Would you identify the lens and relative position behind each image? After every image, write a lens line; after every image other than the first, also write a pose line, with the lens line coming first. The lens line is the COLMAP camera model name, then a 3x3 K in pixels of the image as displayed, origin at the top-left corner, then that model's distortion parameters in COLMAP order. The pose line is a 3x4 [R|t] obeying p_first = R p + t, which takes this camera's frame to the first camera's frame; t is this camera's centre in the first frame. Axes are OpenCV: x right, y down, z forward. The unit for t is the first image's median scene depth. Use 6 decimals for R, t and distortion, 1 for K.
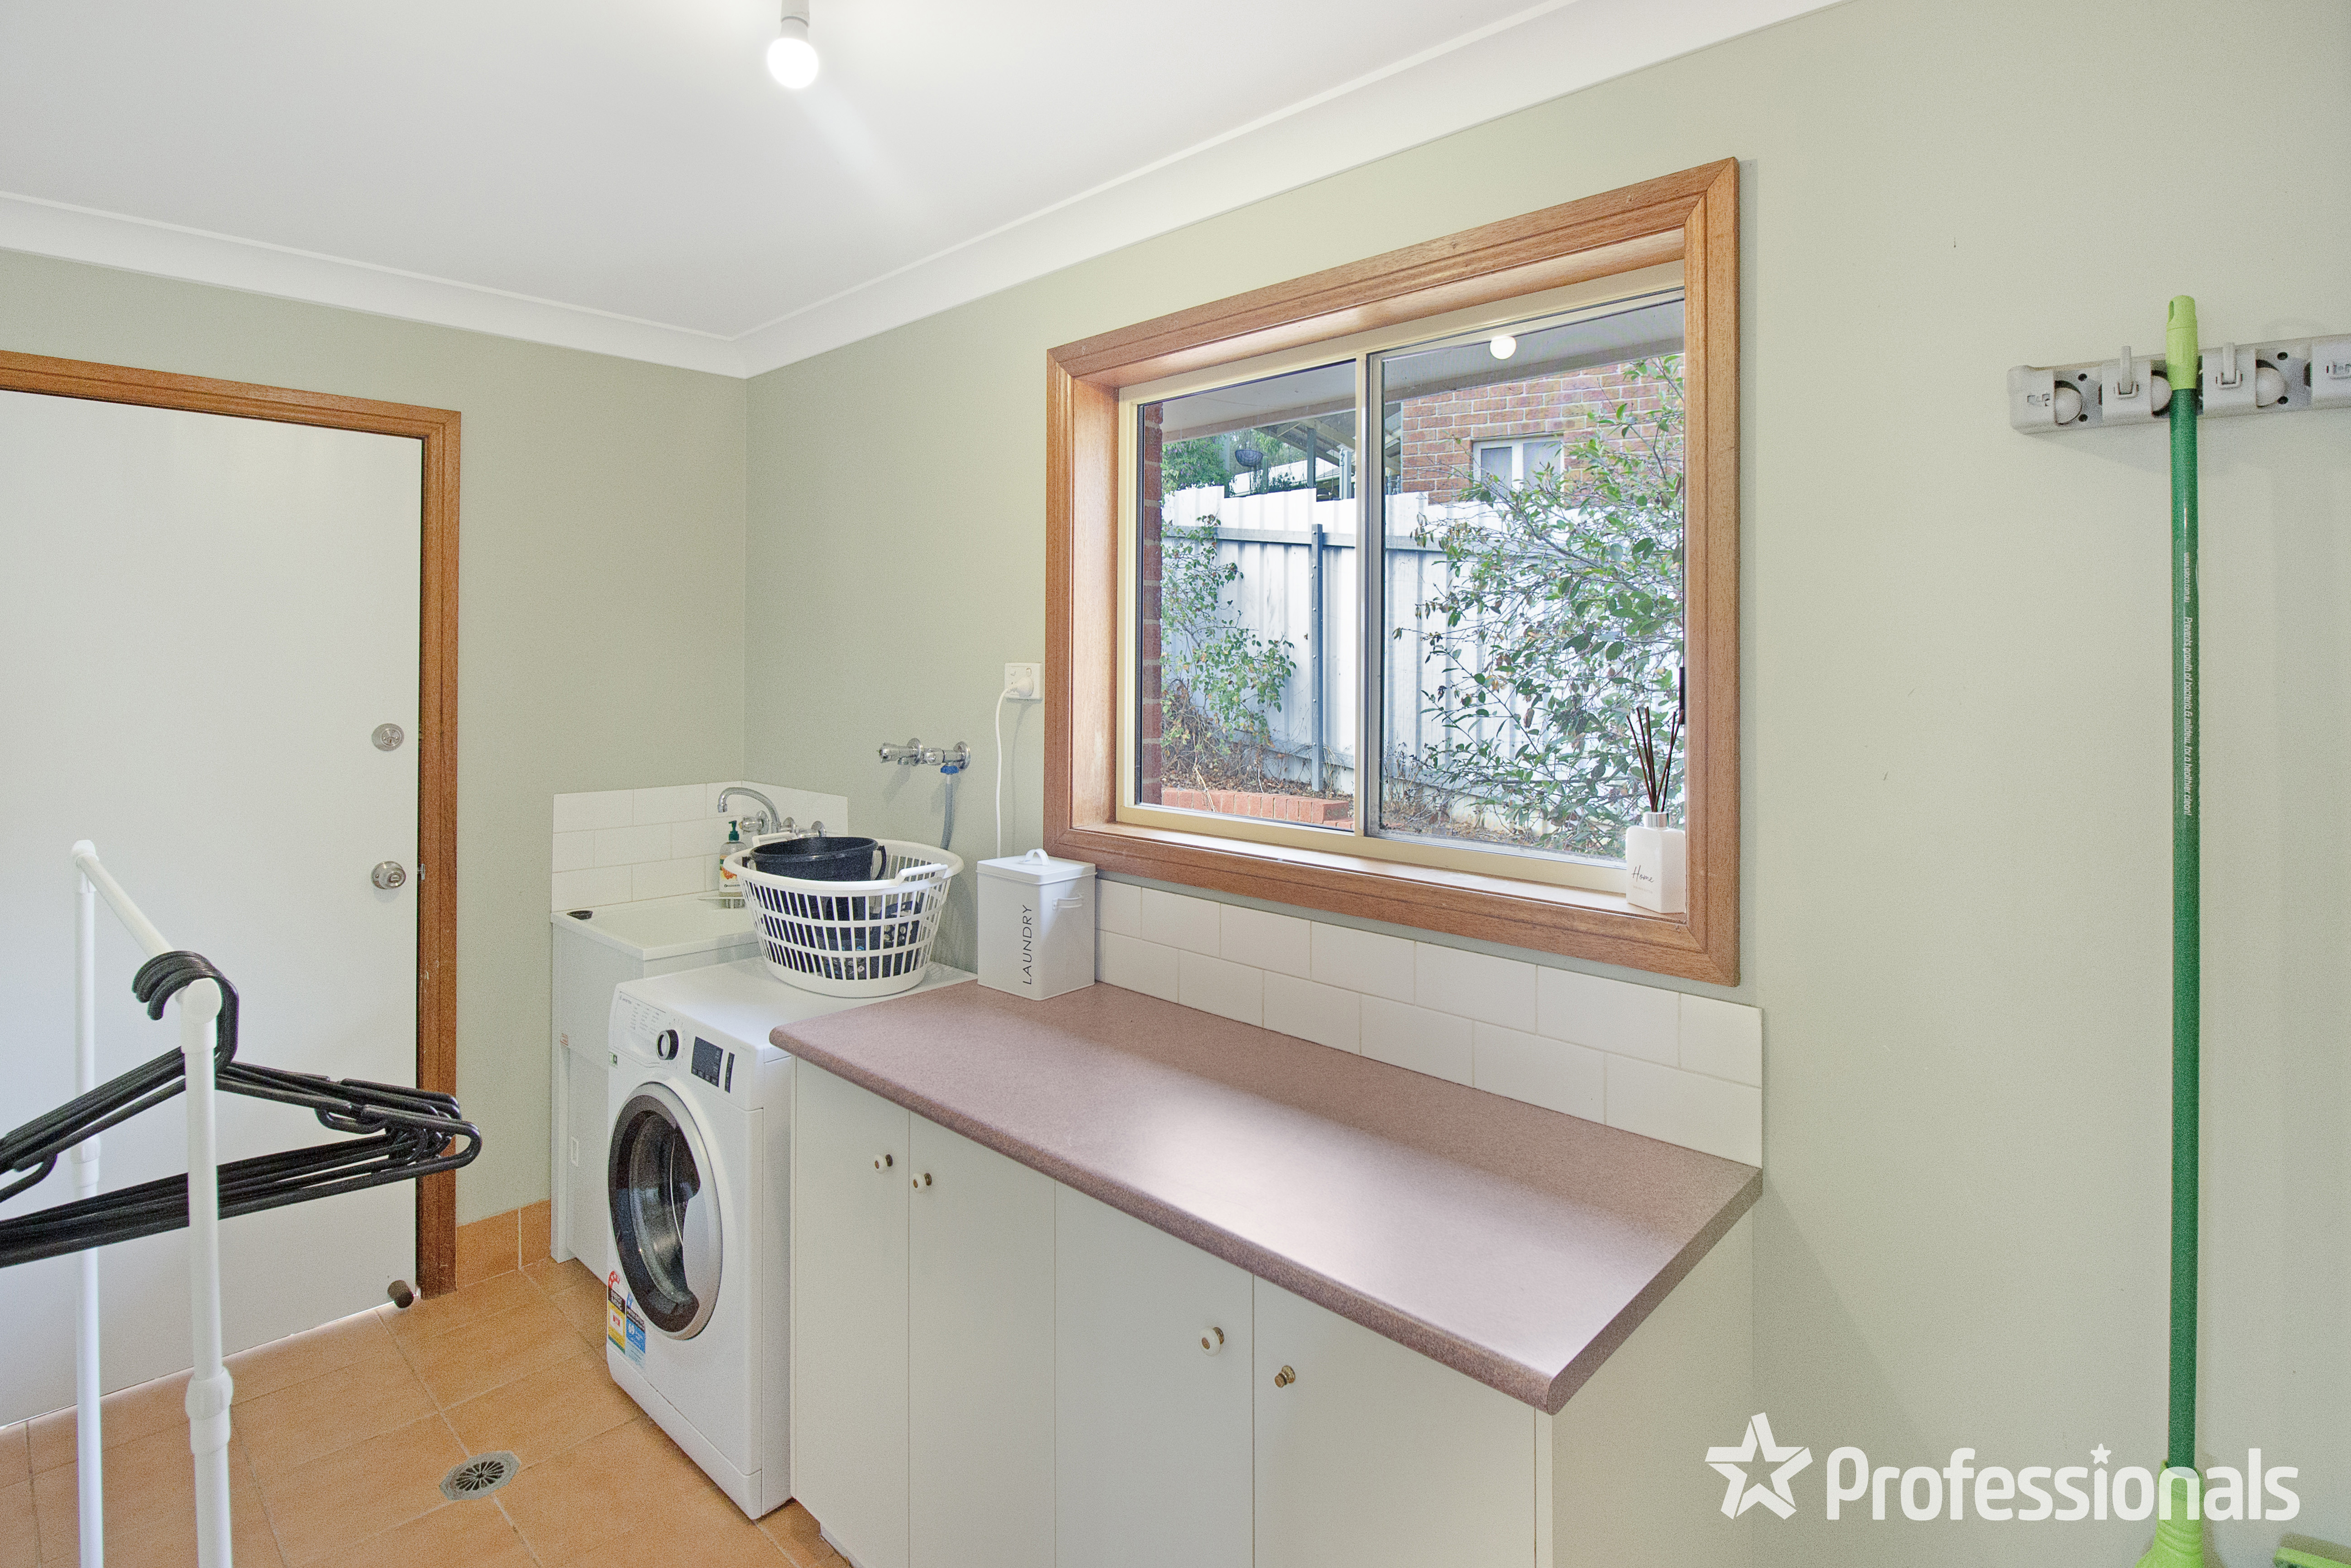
lens RADIAL K [[1120.4, 0, 1176.6], [0, 1120.4, 775.0], [0, 0, 1]] dist [-0.000152, -0.015368]
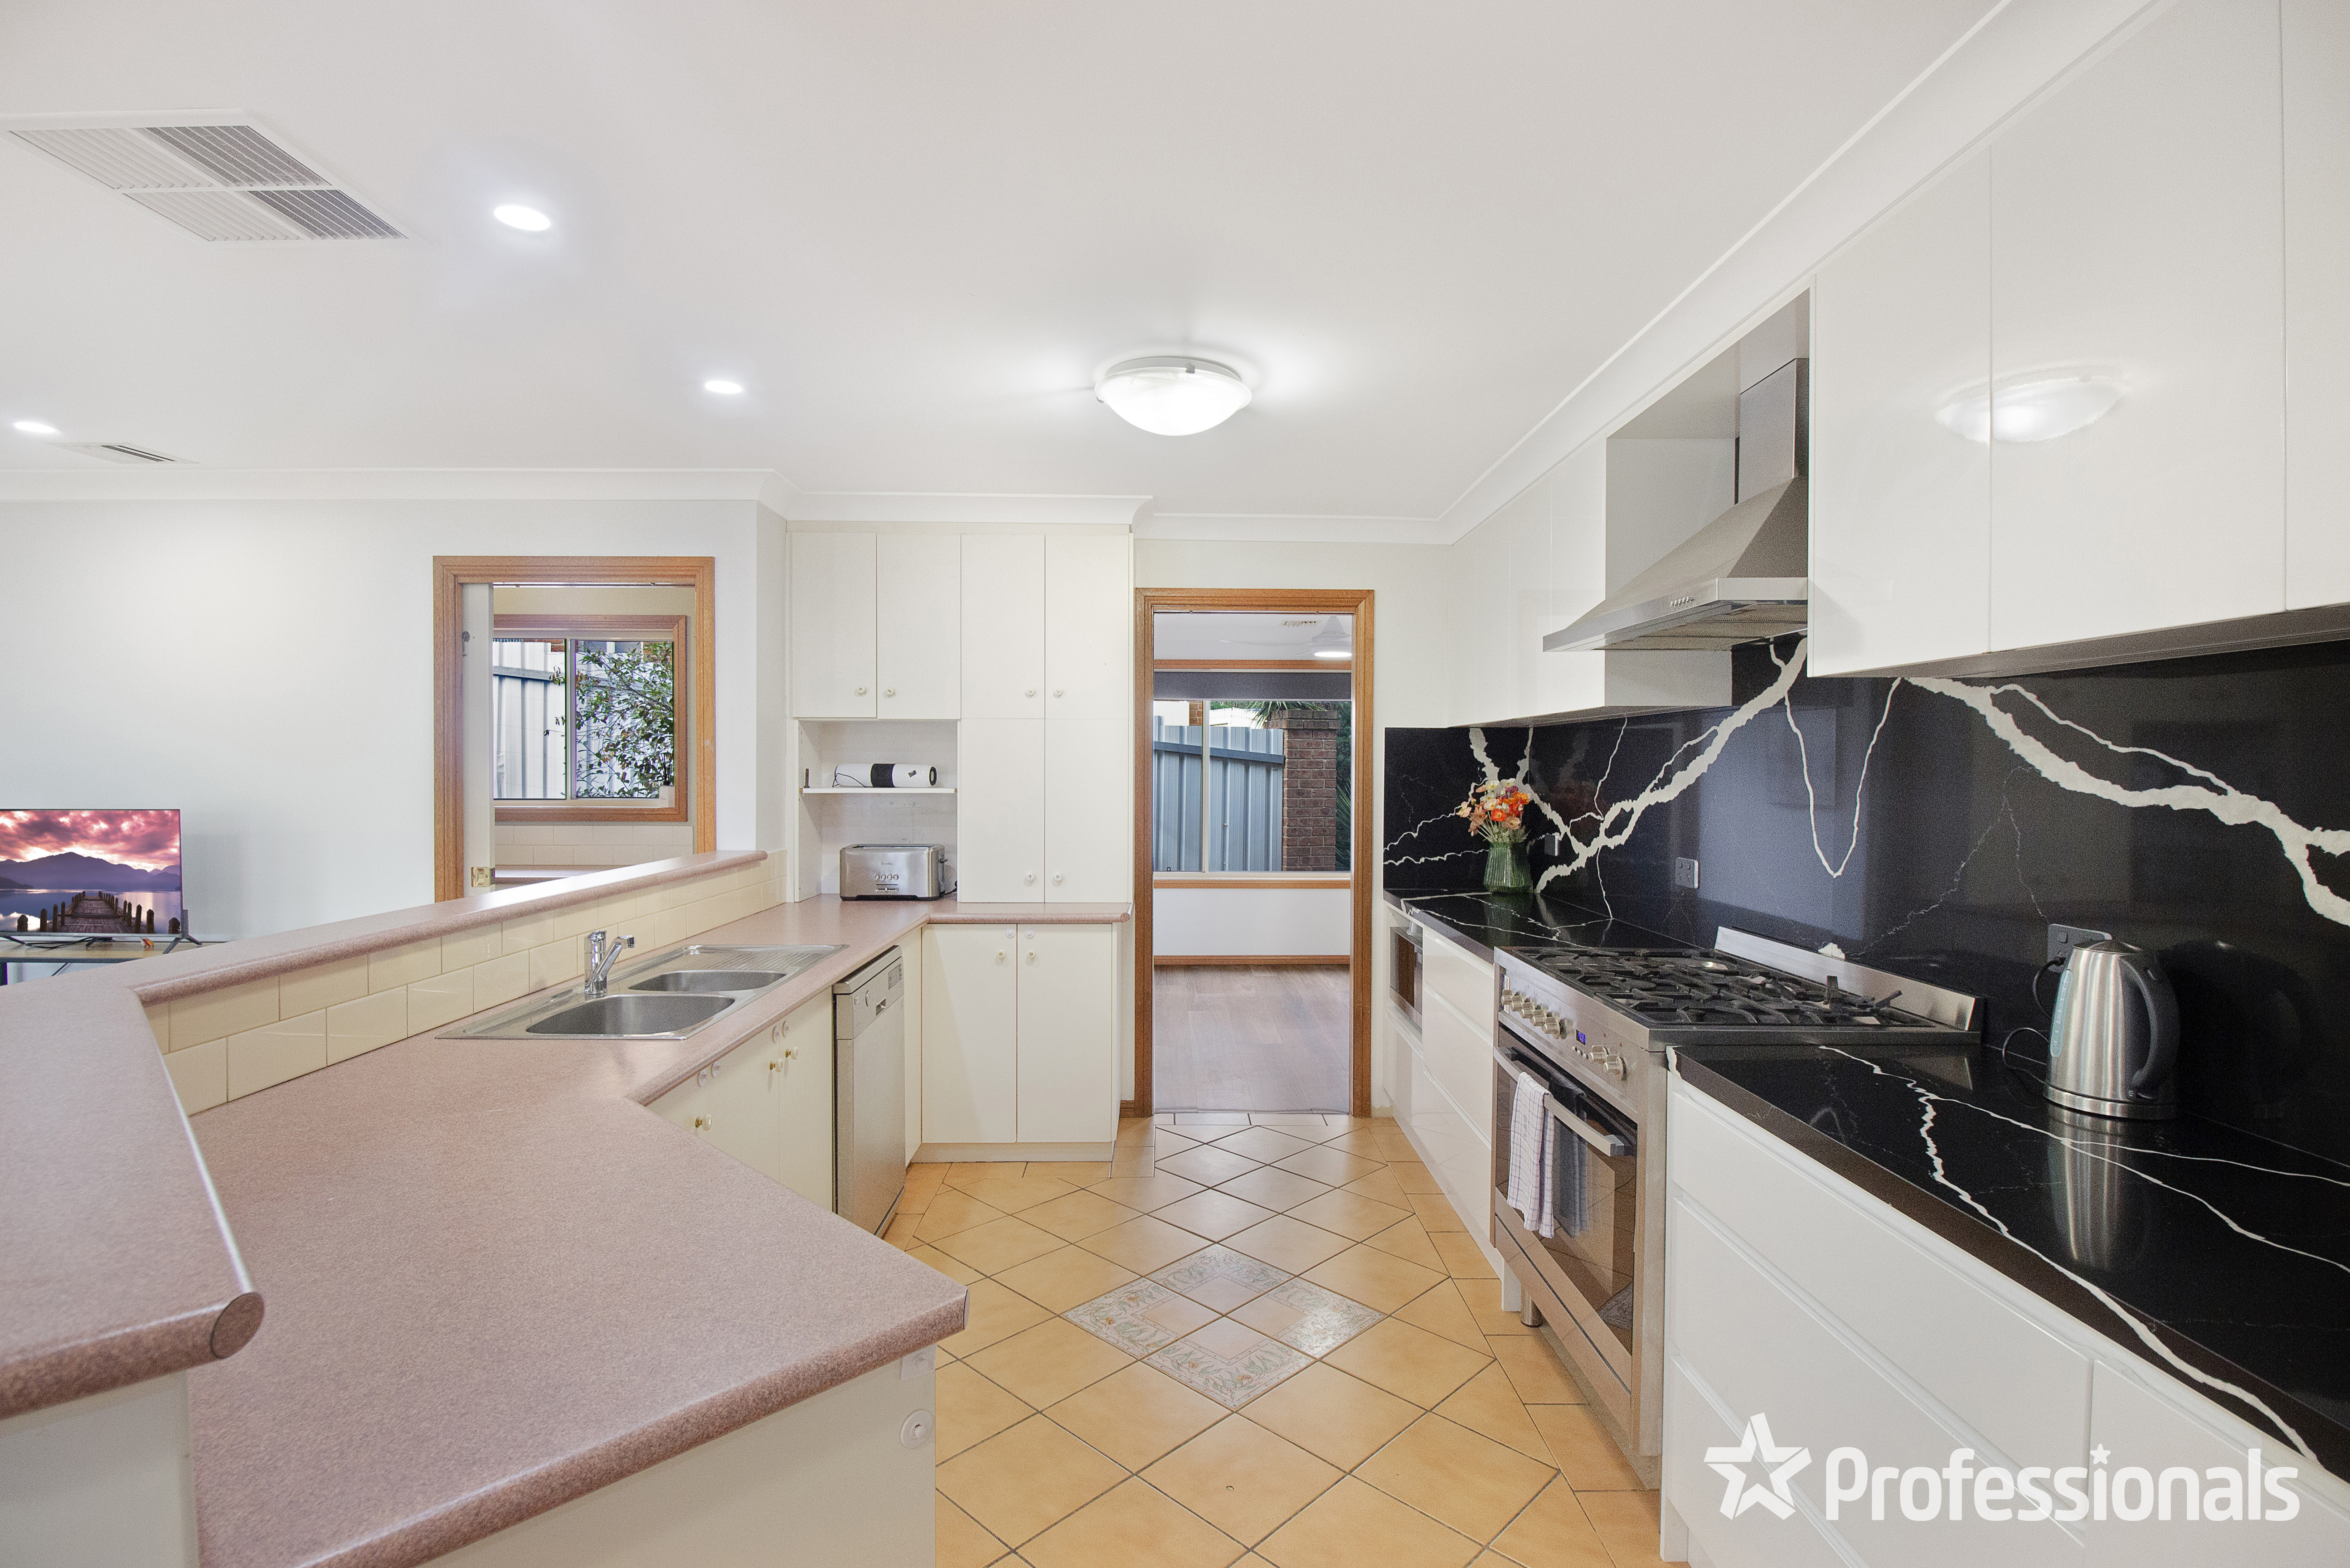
lens RADIAL K [[1119.9, 0, 1176.1], [0, 1119.9, 775.0], [0, 0, 1]] dist [-0.000152, -0.015368]
pose [[0.721459, 0.004462, 0.692442, -0.346880], [0.065103, 0.995113, -0.074245, 0.155184], [-0.689390, 0.098645, 0.717643, -1.076525]]
